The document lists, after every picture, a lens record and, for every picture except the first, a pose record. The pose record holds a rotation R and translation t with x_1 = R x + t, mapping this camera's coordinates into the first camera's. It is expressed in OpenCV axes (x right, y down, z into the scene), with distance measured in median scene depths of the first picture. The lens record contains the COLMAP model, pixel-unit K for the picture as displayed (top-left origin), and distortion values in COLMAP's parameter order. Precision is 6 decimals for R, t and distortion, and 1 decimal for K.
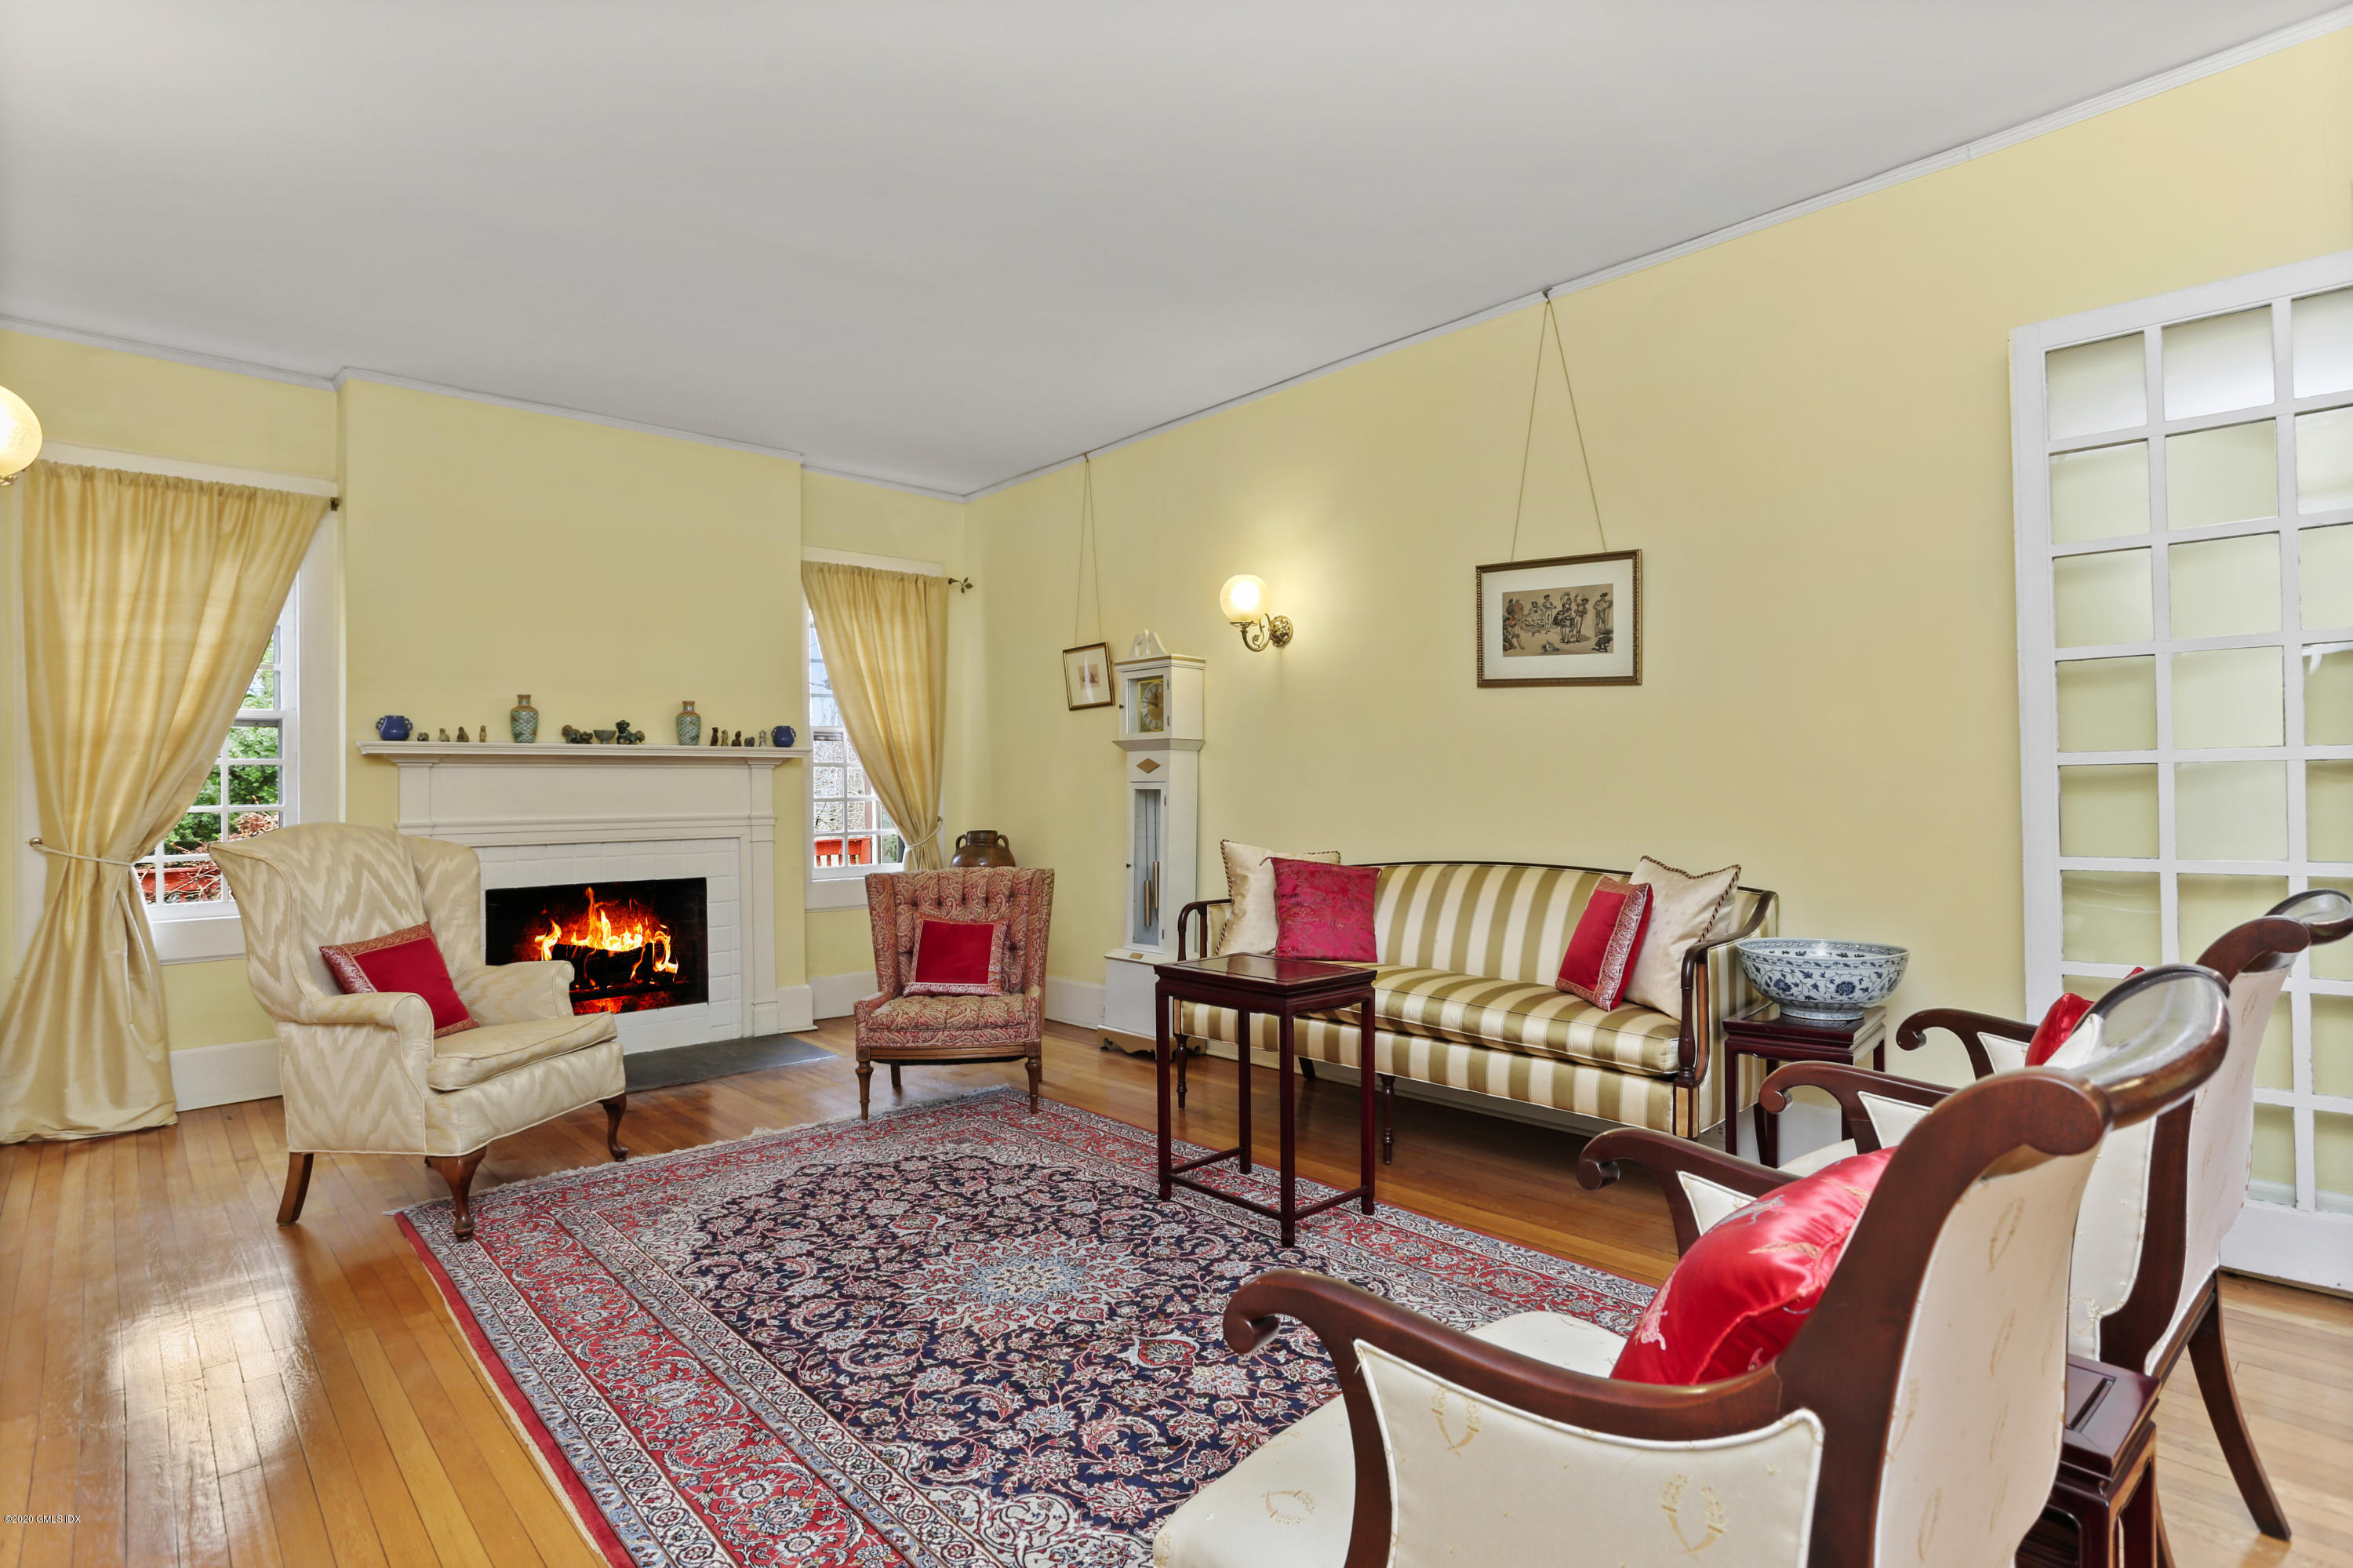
lens RADIAL K [[1197.7, 0, 1168.1], [0, 1197.7, 754.7], [0, 0, 1]] dist [-0.073508, 0.043724]
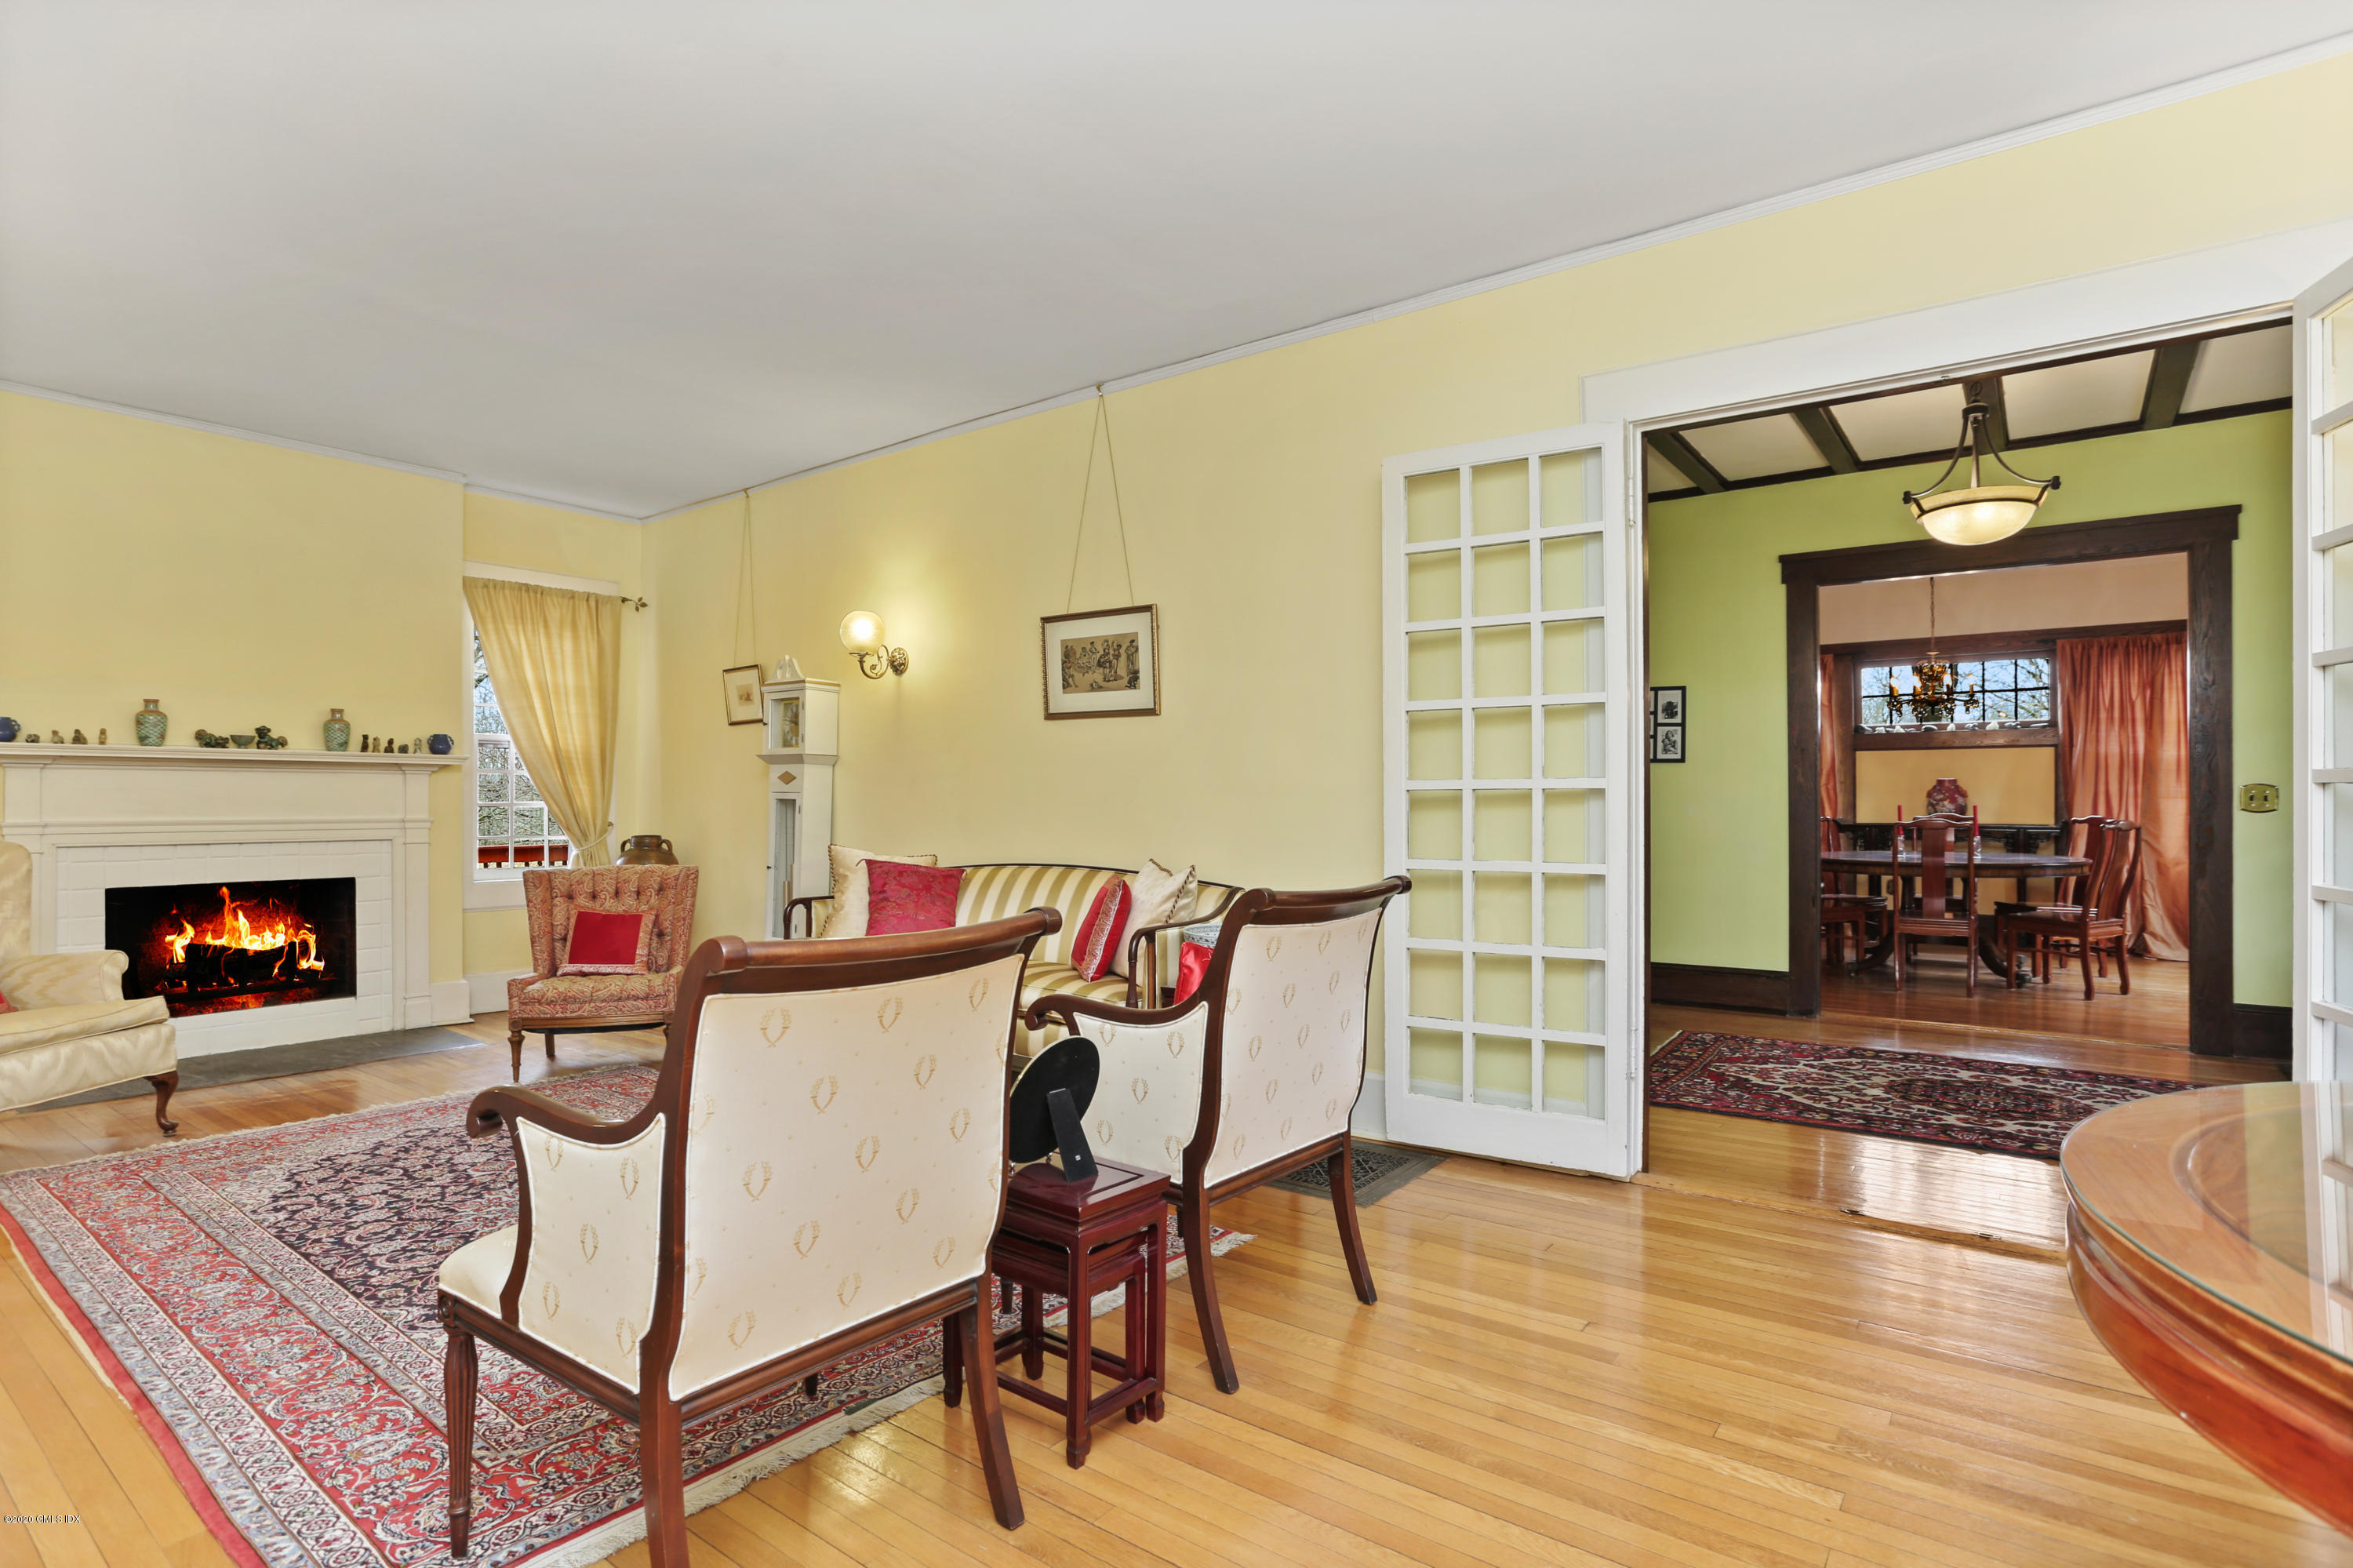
lens RADIAL K [[1181.8, 0, 1191.8], [0, 1181.8, 795.1], [0, 0, 1]] dist [-0.060973, 0.021776]
pose [[0.979758, 0.013445, 0.199731, 0.146045], [-0.017991, 0.999618, 0.020962, -0.004704], [-0.199373, -0.024131, 0.979626, -0.155600]]
